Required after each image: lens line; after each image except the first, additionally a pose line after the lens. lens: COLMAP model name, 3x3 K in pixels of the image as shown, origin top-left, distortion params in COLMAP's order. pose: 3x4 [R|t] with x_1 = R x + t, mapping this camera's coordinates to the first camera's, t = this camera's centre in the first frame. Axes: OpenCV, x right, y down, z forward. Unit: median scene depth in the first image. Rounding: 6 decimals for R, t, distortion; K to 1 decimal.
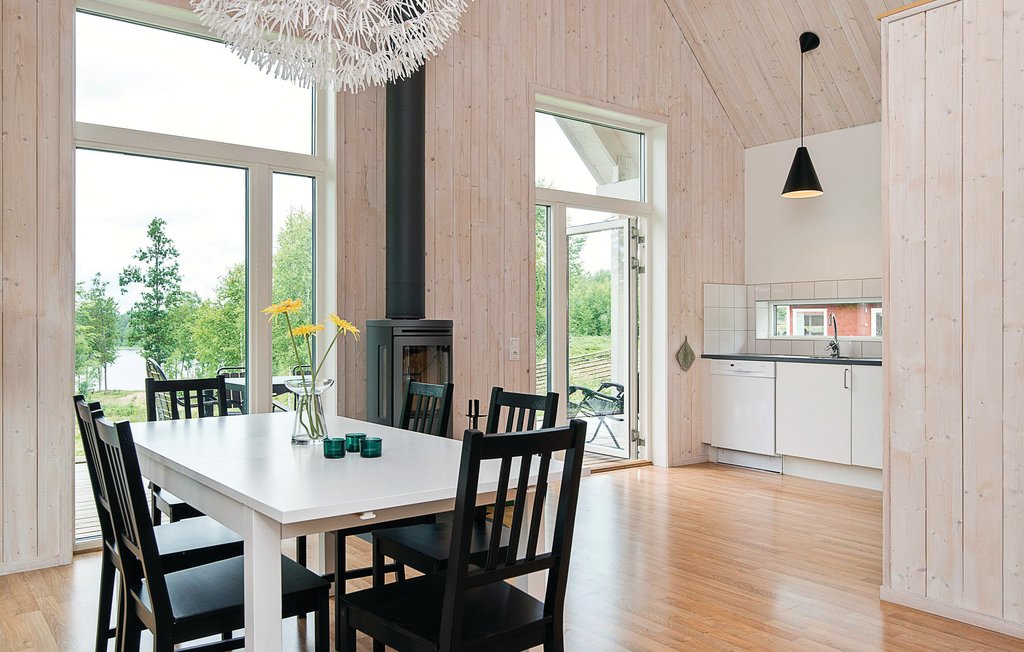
lens RADIAL K [[777.3, 0, 513.8], [0, 777.3, 325.3], [0, 0, 1]] dist [0.009509, 0.002740]
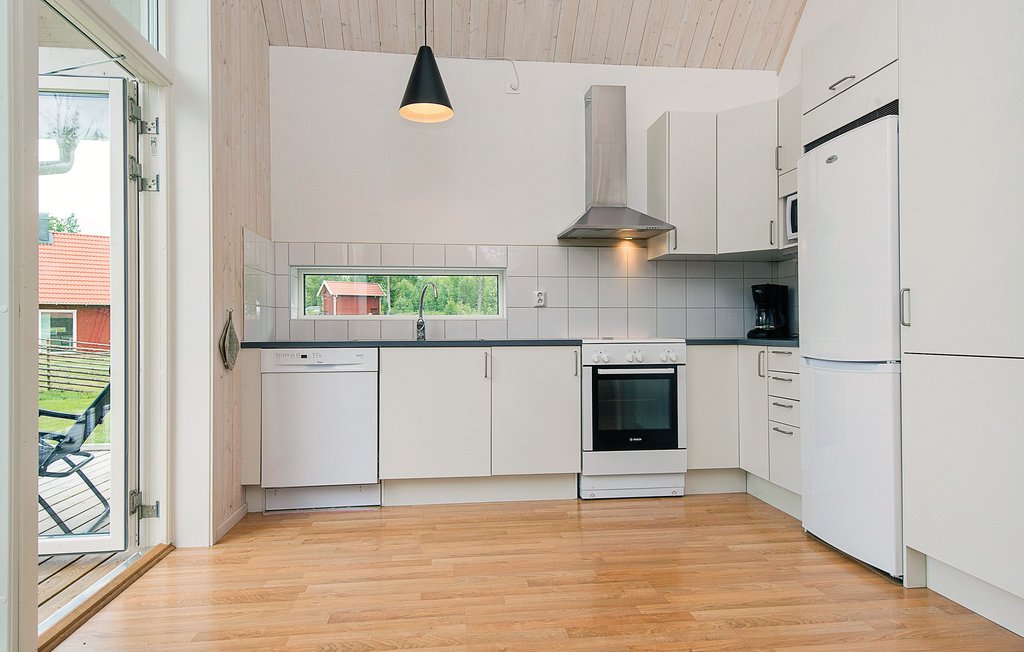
lens RADIAL K [[625.8, 0, 512.7], [0, 625.8, 323.2], [0, 0, 1]] dist [0.025487, 0.000517]
pose [[0.509198, 0.004167, 0.860640, -0.080968], [0.005327, 0.999954, -0.007994, 0.028617], [-0.860633, 0.008655, 0.509152, 0.583217]]
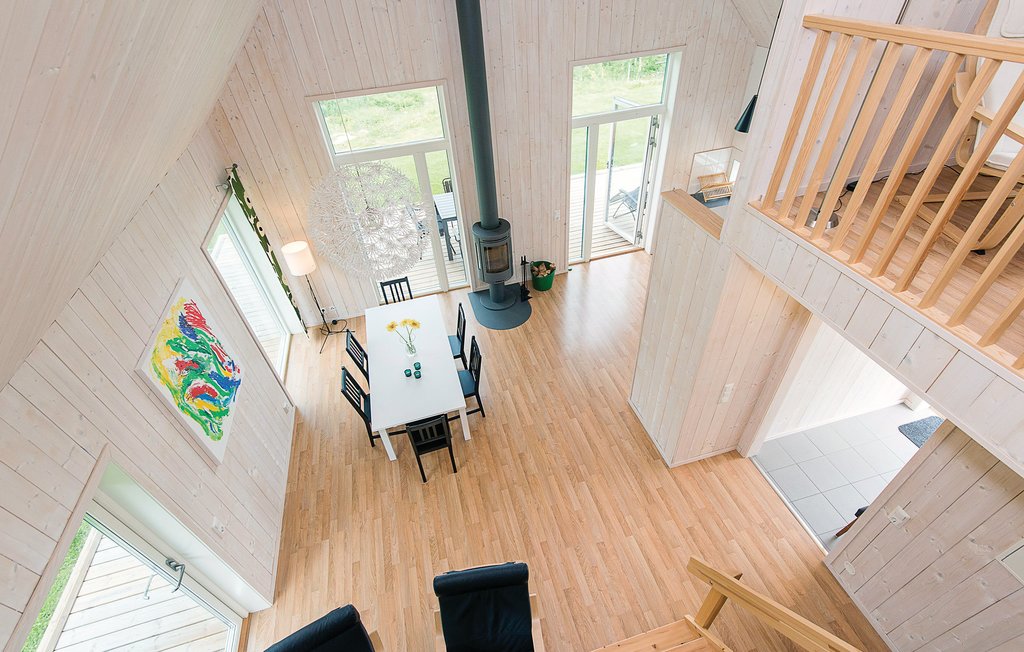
lens RADIAL K [[455.5, 0, 511.7], [0, 455.5, 325.8], [0, 0, 1]] dist [0.000207, 0.000000]
pose [[0.924359, 0.199453, -0.325238, 0.284019], [0.066569, 0.755077, 0.652248, -0.452984], [0.375672, -0.624562, 0.684685, -0.030120]]
